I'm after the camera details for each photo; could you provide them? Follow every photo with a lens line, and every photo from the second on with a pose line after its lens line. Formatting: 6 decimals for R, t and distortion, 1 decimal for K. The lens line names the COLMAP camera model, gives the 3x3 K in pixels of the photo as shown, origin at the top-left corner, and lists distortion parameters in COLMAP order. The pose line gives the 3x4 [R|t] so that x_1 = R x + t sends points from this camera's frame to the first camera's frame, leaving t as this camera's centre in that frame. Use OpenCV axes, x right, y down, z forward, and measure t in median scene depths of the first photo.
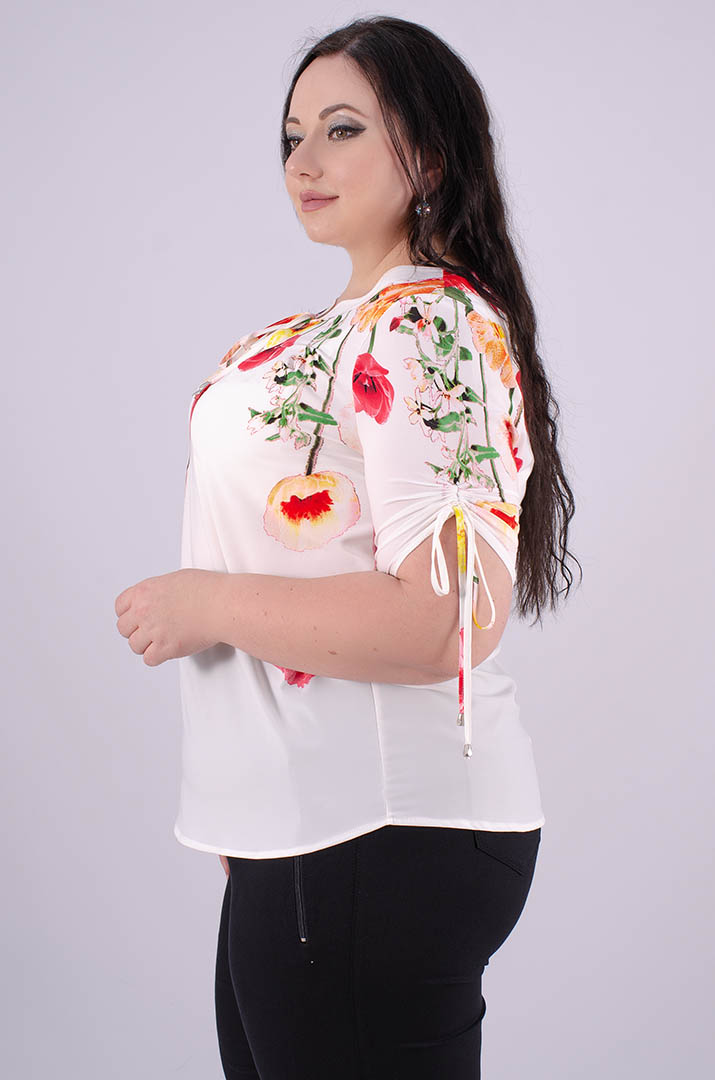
lens RADIAL K [[1219.7, 0, 357.5], [0, 1219.7, 540.0], [0, 0, 1]] dist [-0.210646, 0.002780]
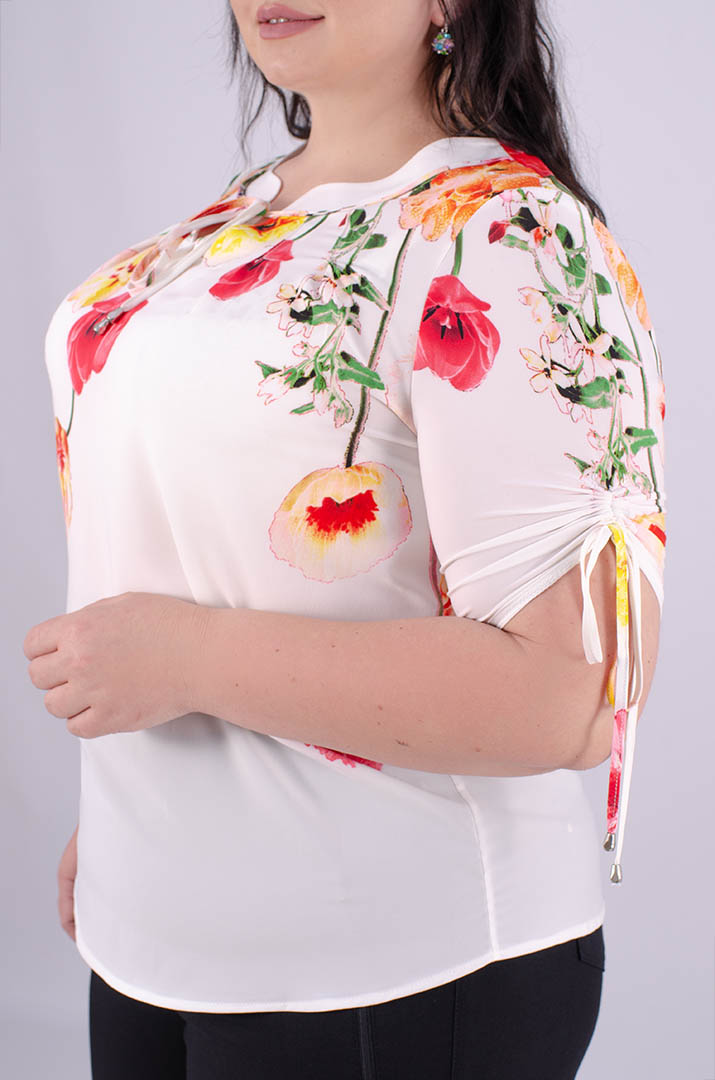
lens RADIAL K [[1219.7, 0, 357.5], [0, 1219.7, 540.0], [0, 0, 1]] dist [-0.210646, 0.002780]
pose [[0.961149, -0.025989, 0.274803, -0.217805], [0.002773, 0.996417, 0.084536, -0.071540], [-0.276015, -0.080489, 0.957777, 0.408340]]
